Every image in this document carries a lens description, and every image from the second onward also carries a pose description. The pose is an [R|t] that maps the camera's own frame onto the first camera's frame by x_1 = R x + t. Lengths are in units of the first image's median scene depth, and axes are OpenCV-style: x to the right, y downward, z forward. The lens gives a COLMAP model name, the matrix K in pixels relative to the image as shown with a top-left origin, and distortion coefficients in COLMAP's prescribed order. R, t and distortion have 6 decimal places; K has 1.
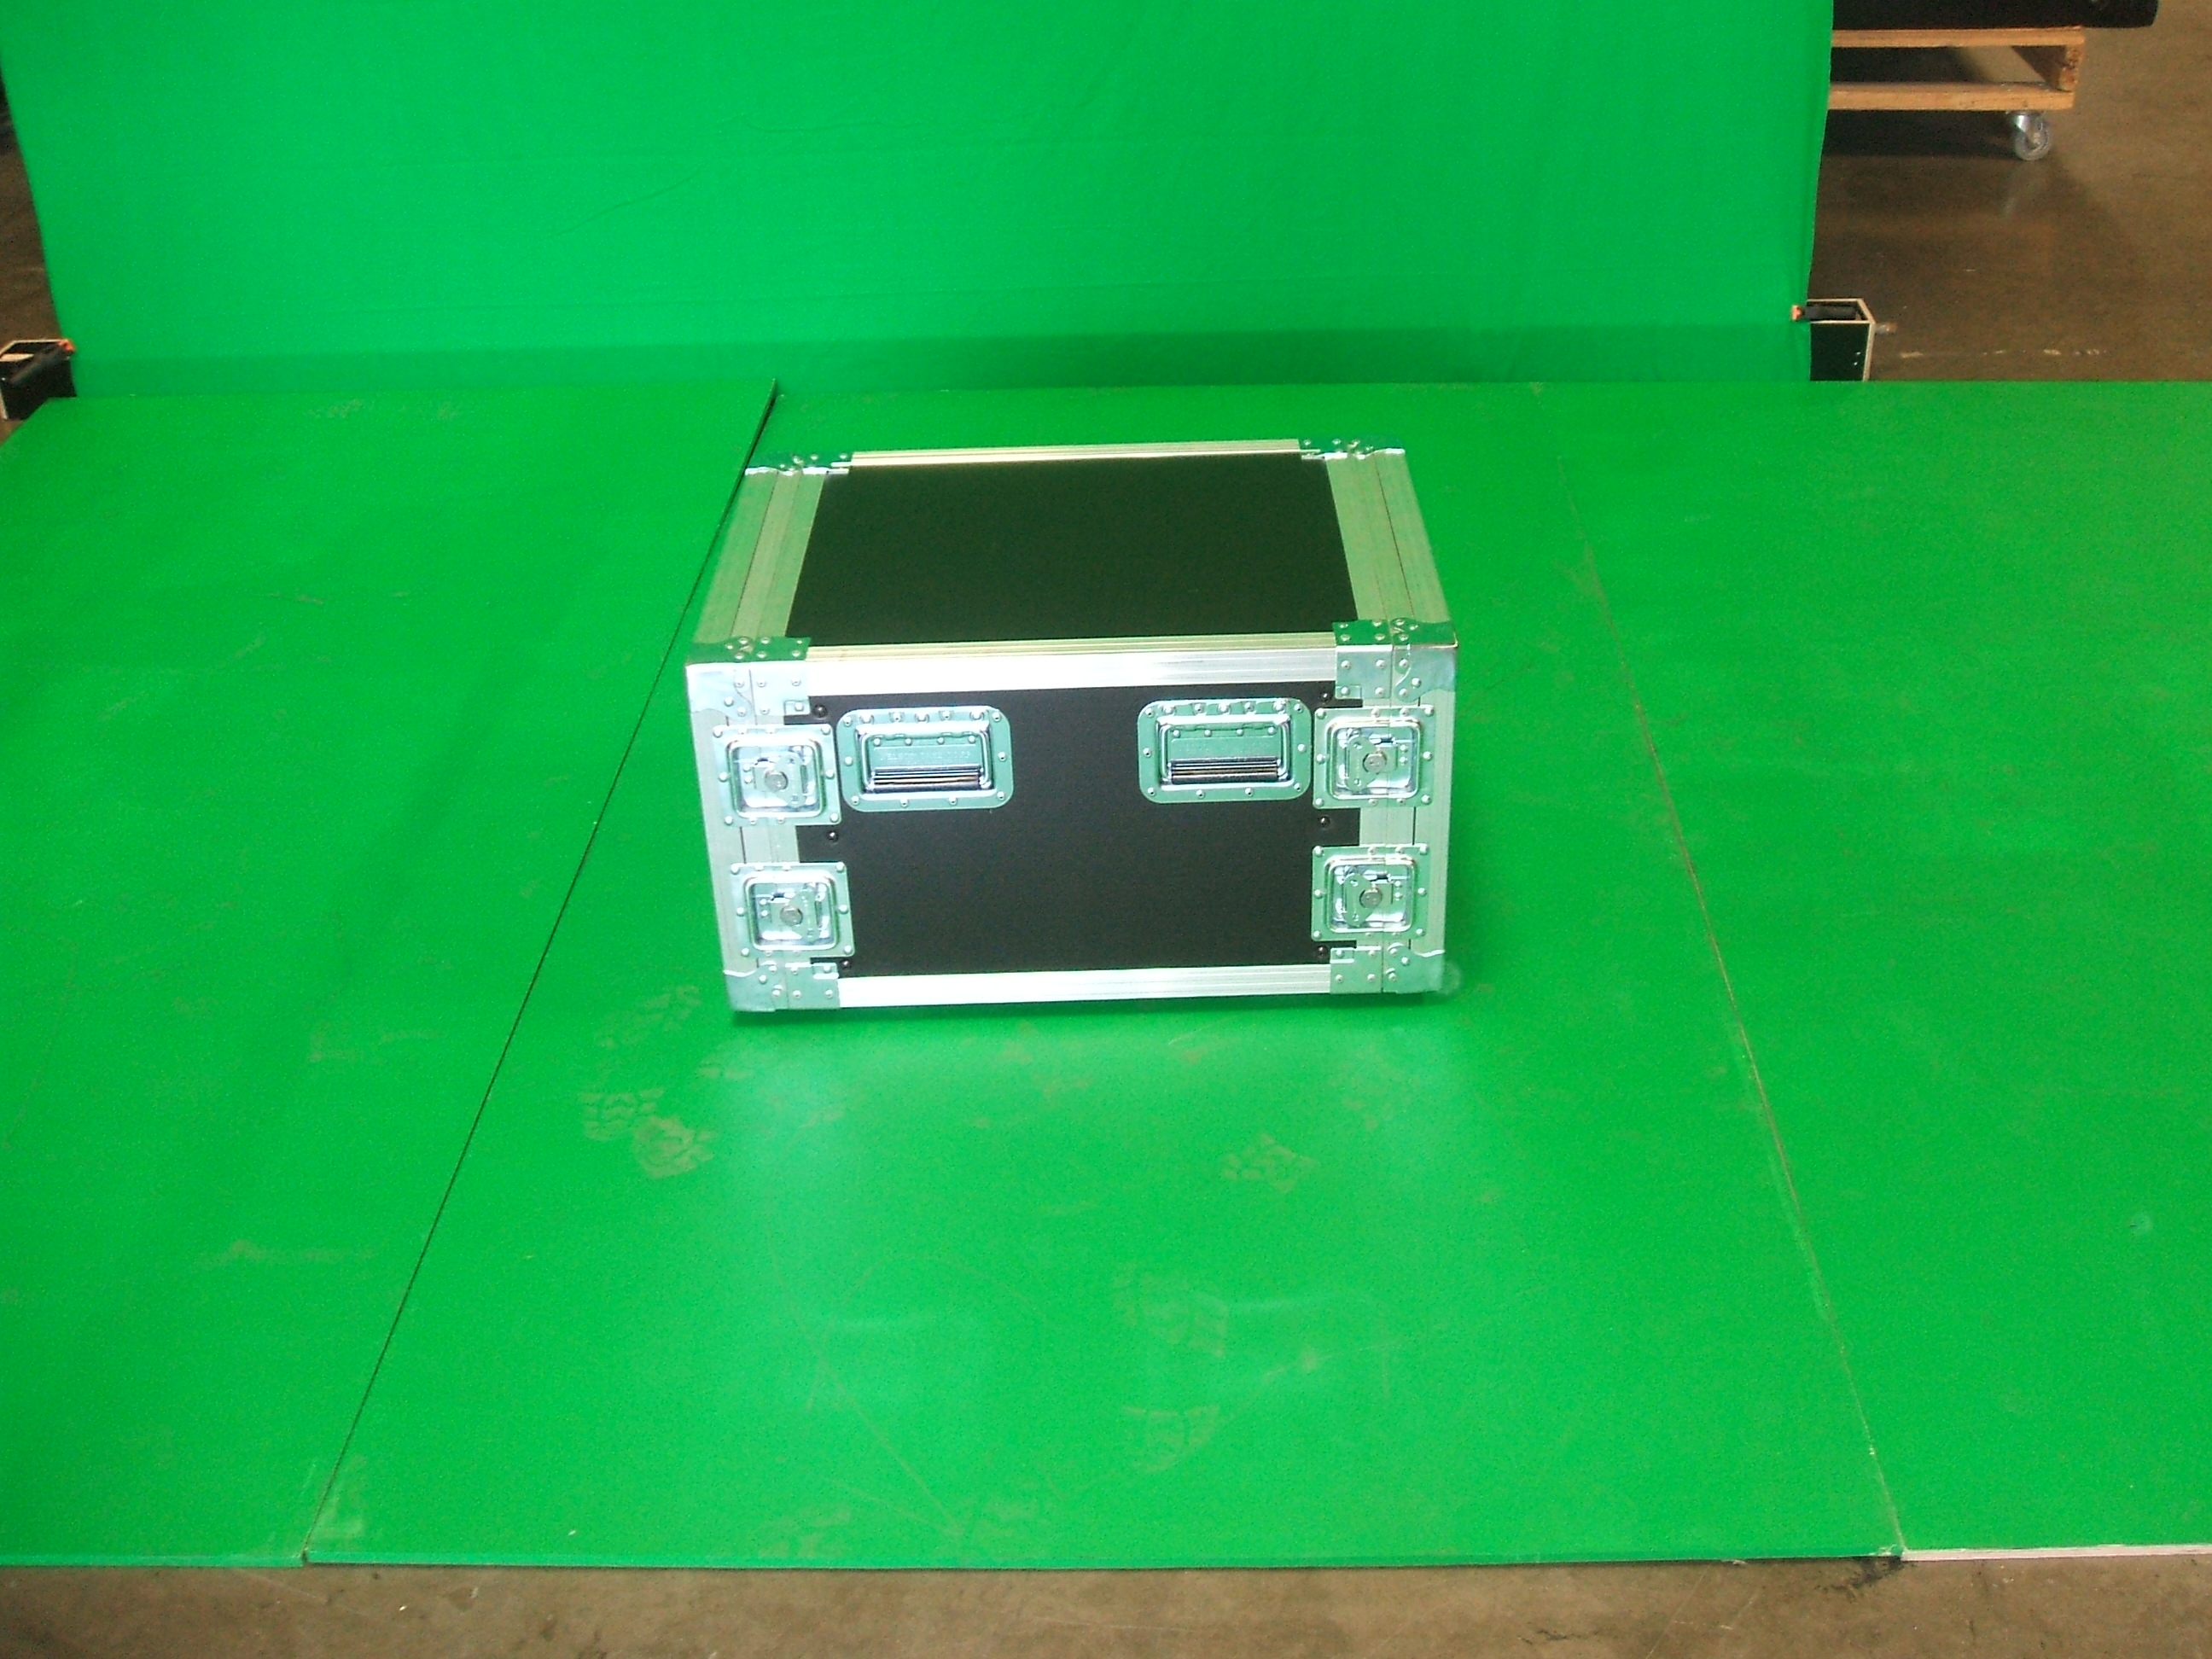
lens RADIAL K [[2411.2, 0, 1098.6], [0, 2411.2, 898.7], [0, 0, 1]] dist [-0.091868, 0.021099]
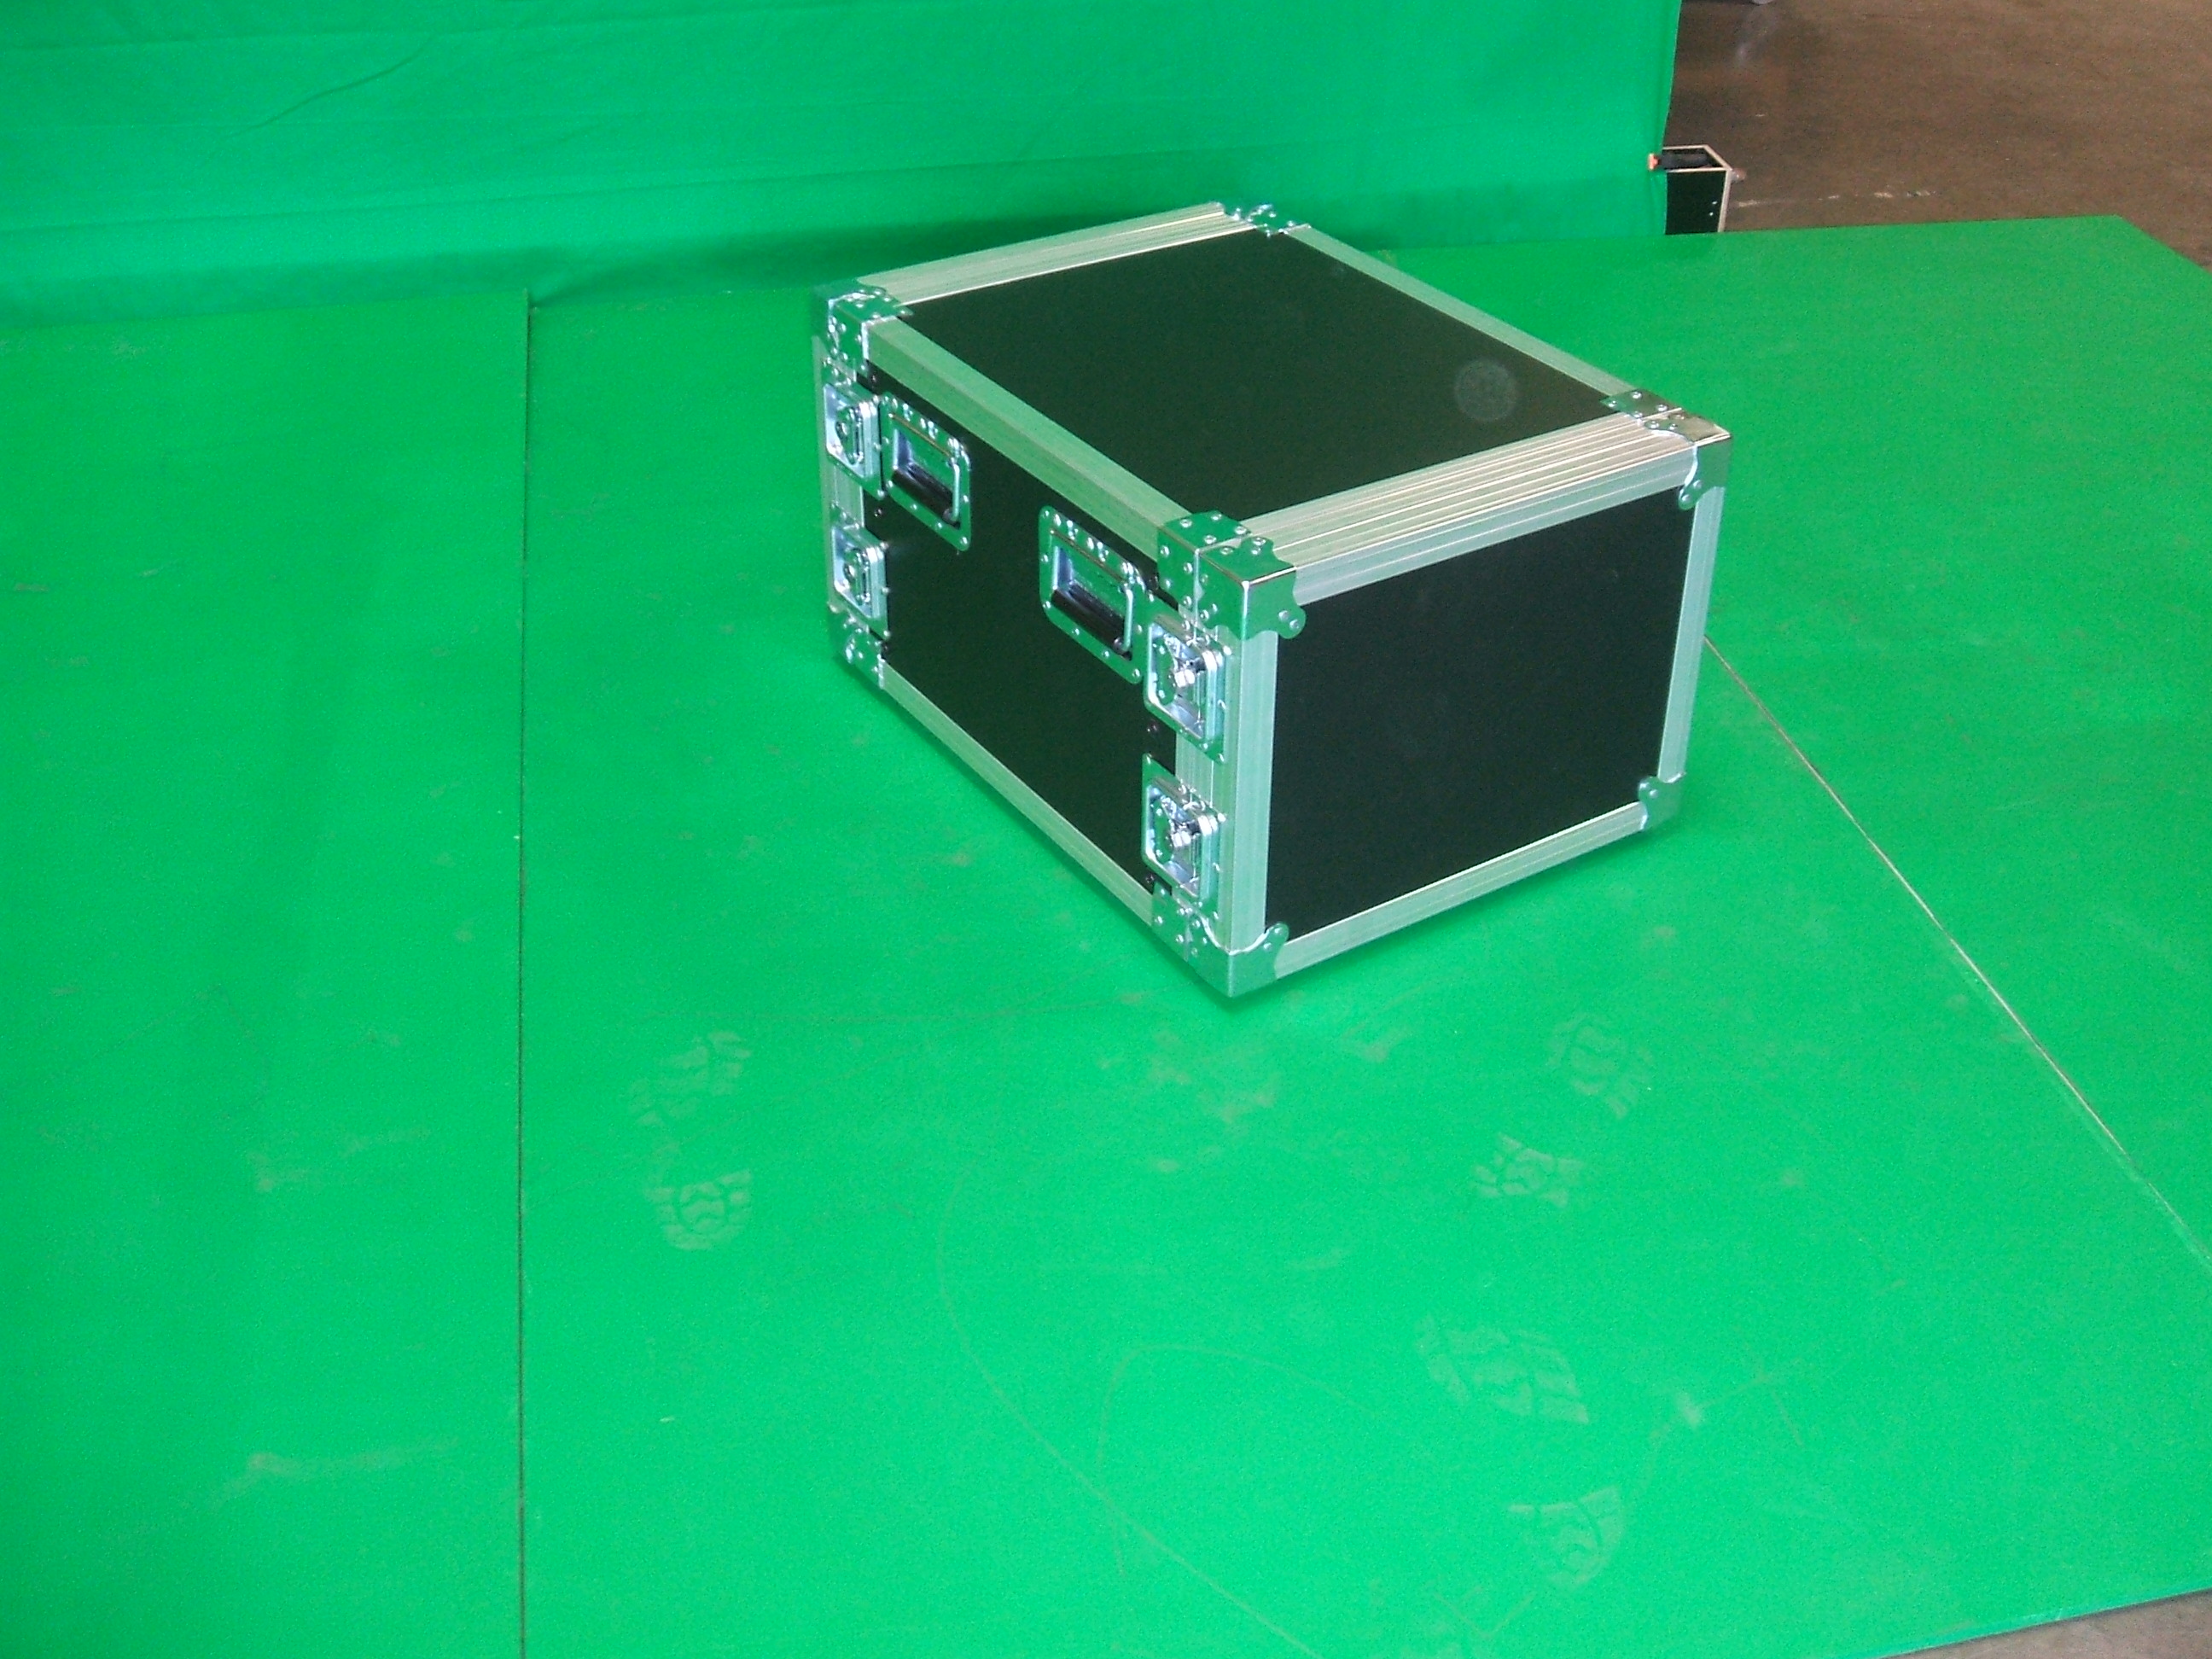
lens RADIAL K [[2444.8, 0, 1122.1], [0, 2444.8, 838.1], [0, 0, 1]] dist [-0.090904, 0.016635]
pose [[0.970279, -0.095833, 0.222205, -0.167614], [0.093395, 0.995397, 0.021479, -0.025629], [-0.223240, -0.000087, 0.974763, 0.142329]]
